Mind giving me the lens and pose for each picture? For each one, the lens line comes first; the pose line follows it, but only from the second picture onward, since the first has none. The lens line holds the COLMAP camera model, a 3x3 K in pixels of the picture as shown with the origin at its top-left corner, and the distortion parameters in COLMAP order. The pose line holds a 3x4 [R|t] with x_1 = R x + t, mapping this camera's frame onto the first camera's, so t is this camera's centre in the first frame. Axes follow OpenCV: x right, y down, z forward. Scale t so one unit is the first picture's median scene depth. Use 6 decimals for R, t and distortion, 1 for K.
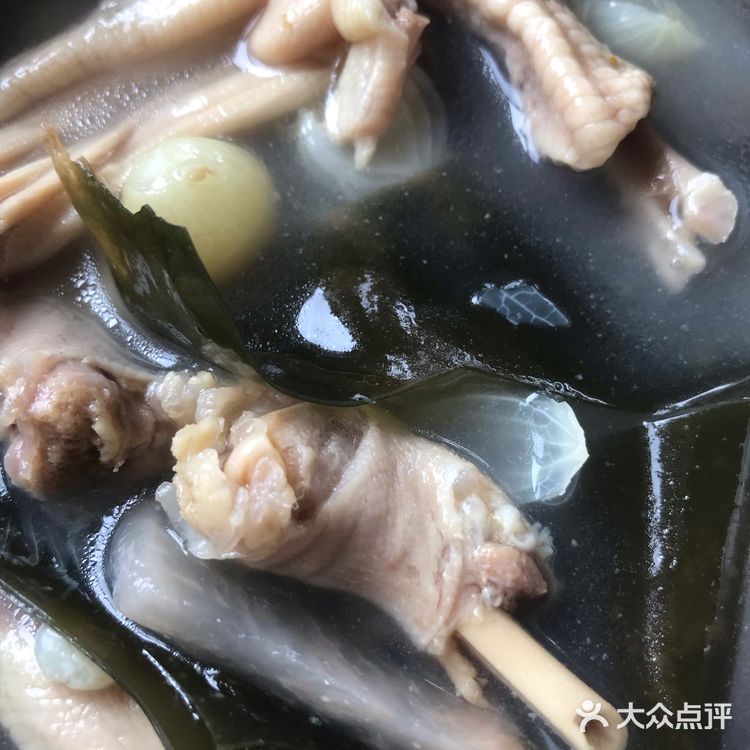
lens RADIAL K [[870.5, 0, 375.0], [0, 870.5, 375.0], [0, 0, 1]] dist [0.220730, -0.888108]
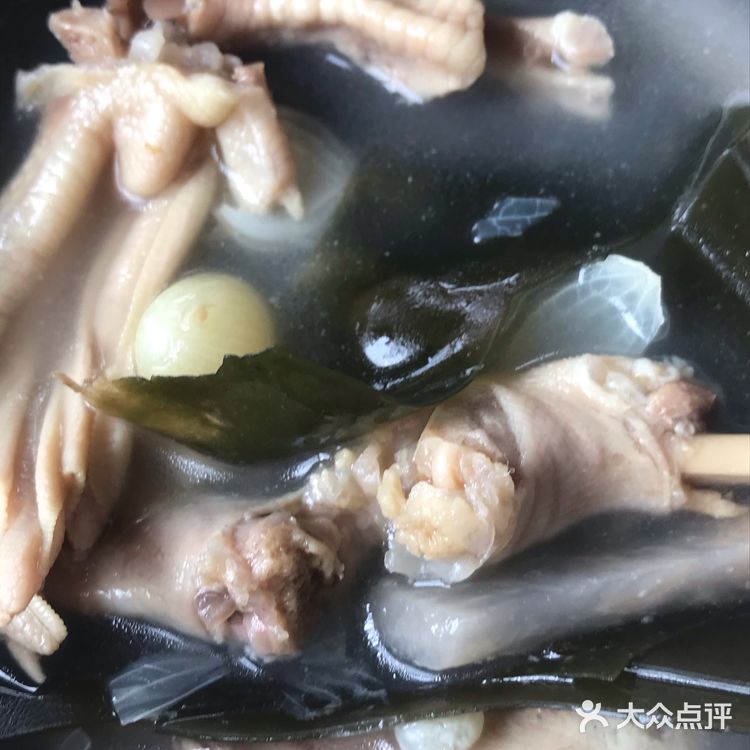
lens RADIAL K [[1223.4, 0, 375.0], [0, 1223.4, 375.0], [0, 0, 1]] dist [0.270483, -1.172904]
pose [[0.750014, -0.638604, 0.172232, -0.366544], [0.648305, 0.761380, -0.000101, -0.046995], [-0.131070, 0.111735, 0.985056, -0.456453]]
